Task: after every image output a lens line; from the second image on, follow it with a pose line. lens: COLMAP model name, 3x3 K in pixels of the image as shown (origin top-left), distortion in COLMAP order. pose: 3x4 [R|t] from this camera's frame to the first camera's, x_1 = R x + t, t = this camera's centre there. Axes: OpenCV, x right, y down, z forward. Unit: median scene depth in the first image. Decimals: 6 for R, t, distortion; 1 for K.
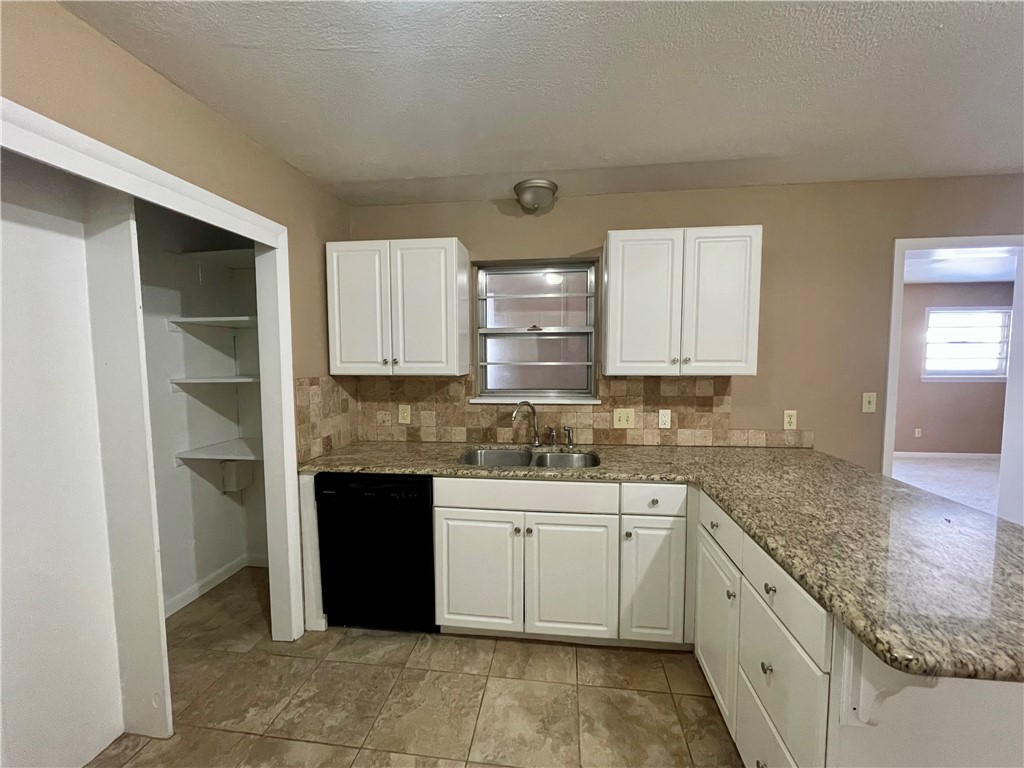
lens RADIAL K [[411.1, 0, 514.5], [0, 411.1, 385.5], [0, 0, 1]] dist [-0.007092, -0.000232]
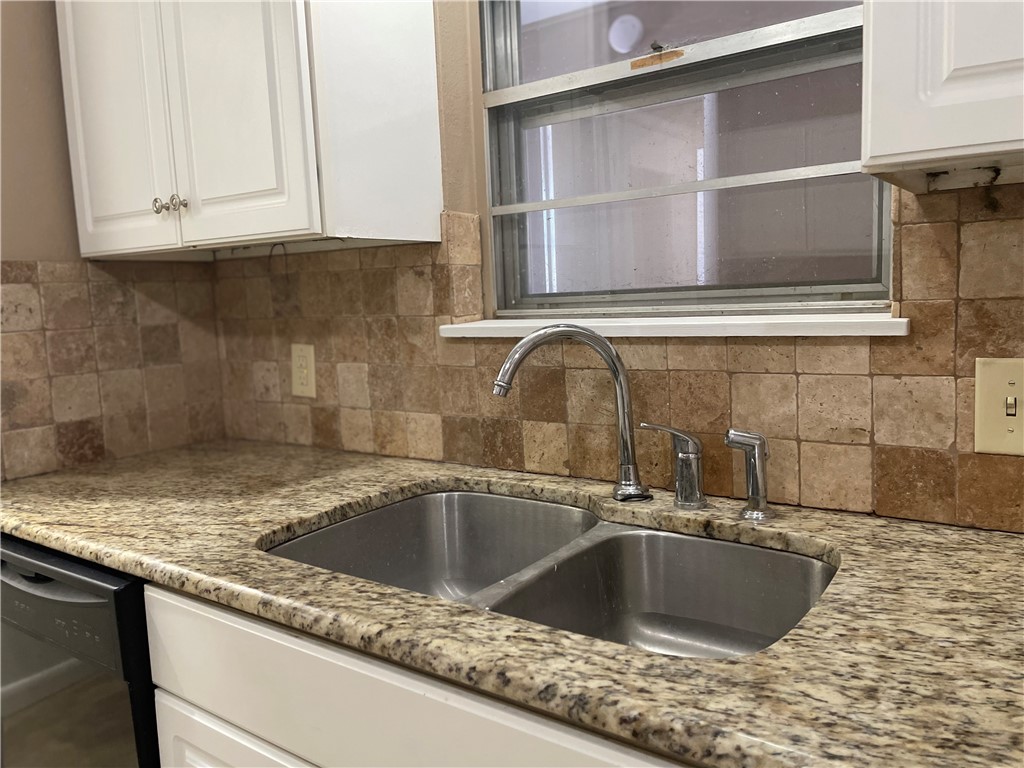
lens RADIAL K [[774.4, 0, 512.7], [0, 774.4, 382.1], [0, 0, 1]] dist [0.053726, -0.024443]
pose [[0.877925, 0.025436, -0.478123, 0.227792], [0.003930, 0.998171, 0.060320, 0.043297], [0.478783, -0.054835, 0.876219, 0.534424]]
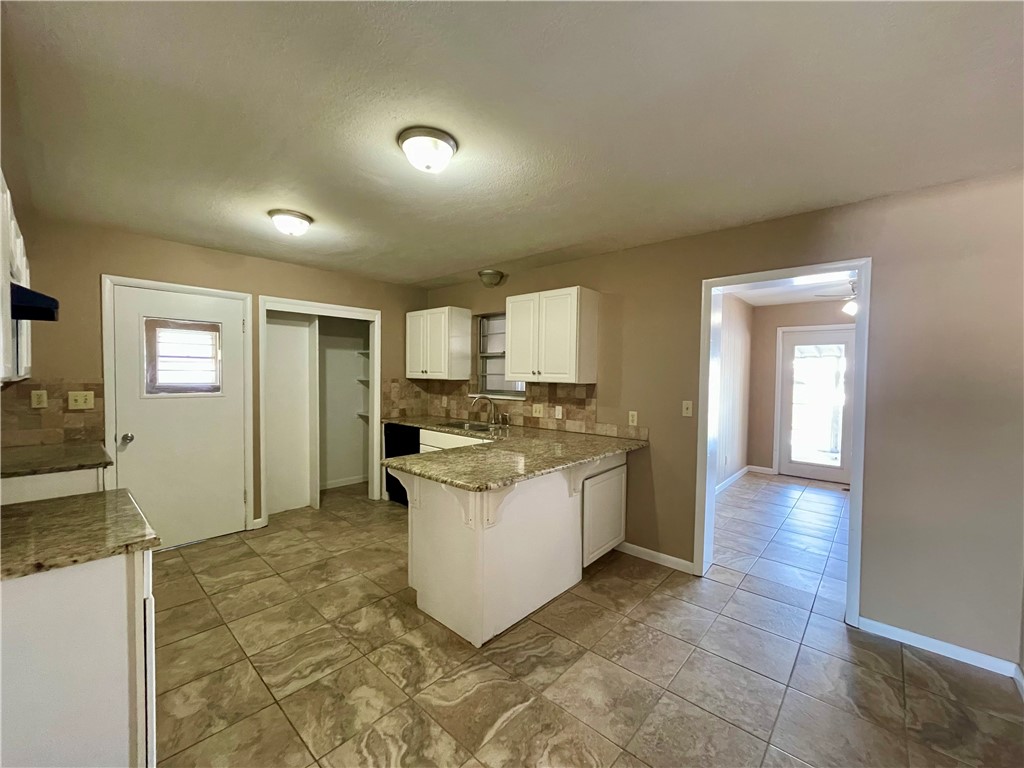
lens RADIAL K [[412.1, 0, 515.4], [0, 412.1, 385.1], [0, 0, 1]] dist [-0.009011, 0.001632]
pose [[0.819061, 0.030043, -0.572920, 1.088153], [-0.055534, 0.998090, -0.027055, 0.031596], [0.571013, 0.053977, 0.819165, -0.322308]]
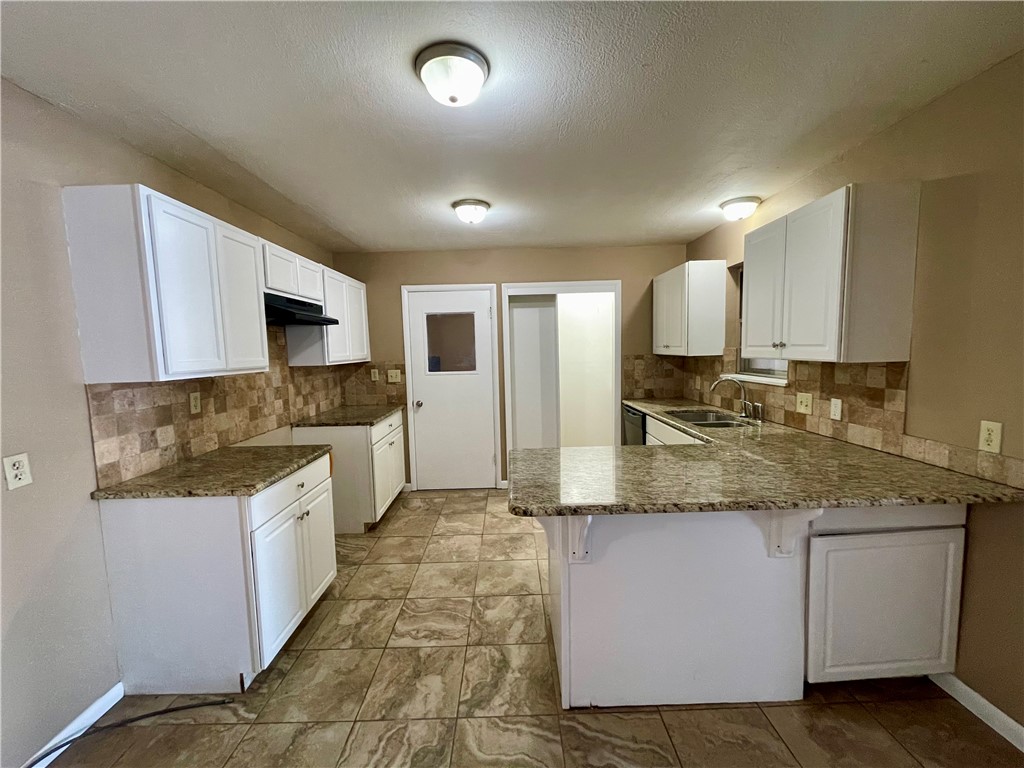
lens RADIAL K [[412.1, 0, 513.7], [0, 412.1, 385.8], [0, 0, 1]] dist [-0.009011, 0.001632]
pose [[0.133890, 0.091575, -0.986756, 1.148577], [-0.044407, 0.995276, 0.086340, -0.015845], [0.990001, 0.032259, 0.137324, 0.174657]]
